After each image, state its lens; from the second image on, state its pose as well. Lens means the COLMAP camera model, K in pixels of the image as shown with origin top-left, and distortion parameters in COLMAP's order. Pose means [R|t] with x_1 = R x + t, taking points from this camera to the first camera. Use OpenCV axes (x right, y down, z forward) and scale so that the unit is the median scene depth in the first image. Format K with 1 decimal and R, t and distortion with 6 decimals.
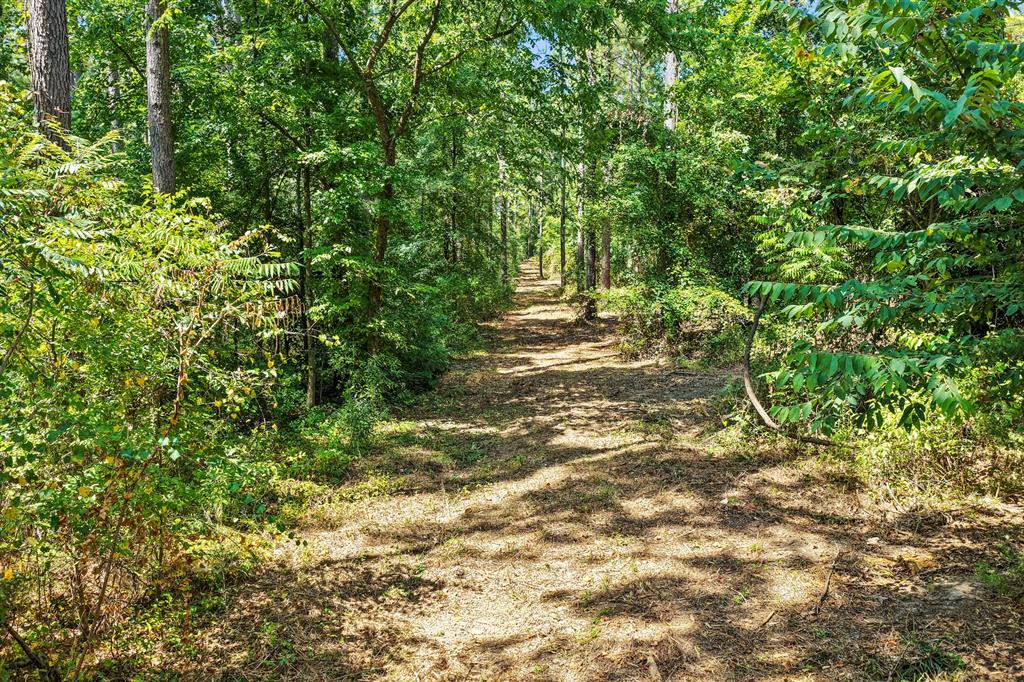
lens RADIAL K [[872.7, 0, 516.0], [0, 872.7, 354.2], [0, 0, 1]] dist [-0.008735, 0.005647]
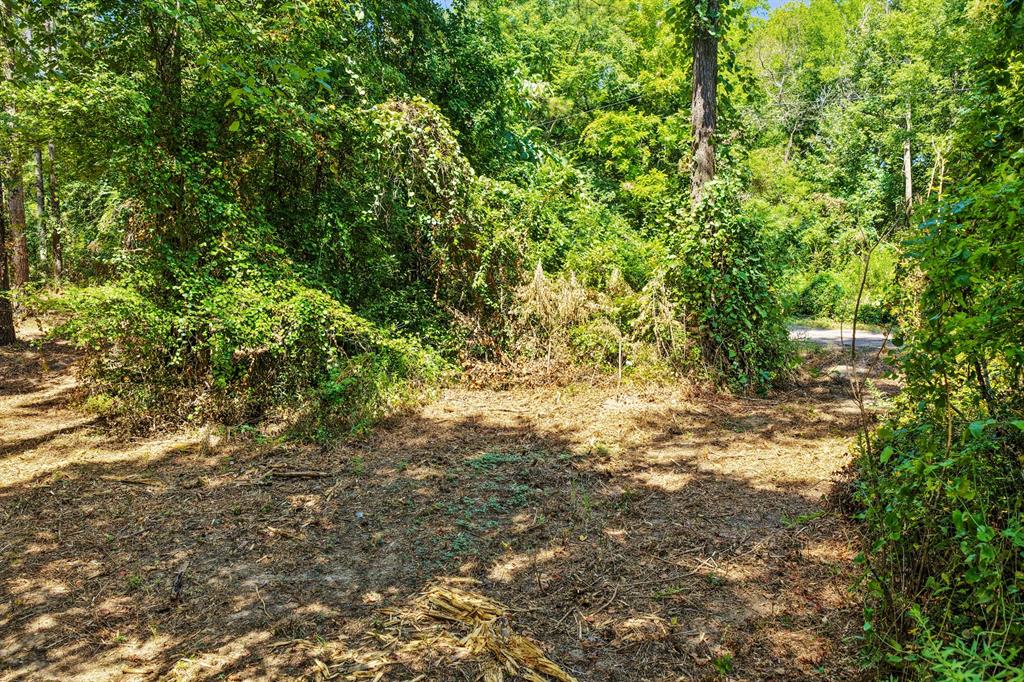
lens RADIAL K [[872.7, 0, 516.0], [0, 872.7, 354.2], [0, 0, 1]] dist [-0.008735, 0.005647]
pose [[0.793825, -0.054364, 0.605711, 0.013763], [0.054283, 0.998355, 0.018464, -0.036113], [-0.605719, 0.018223, 0.795470, 0.507488]]
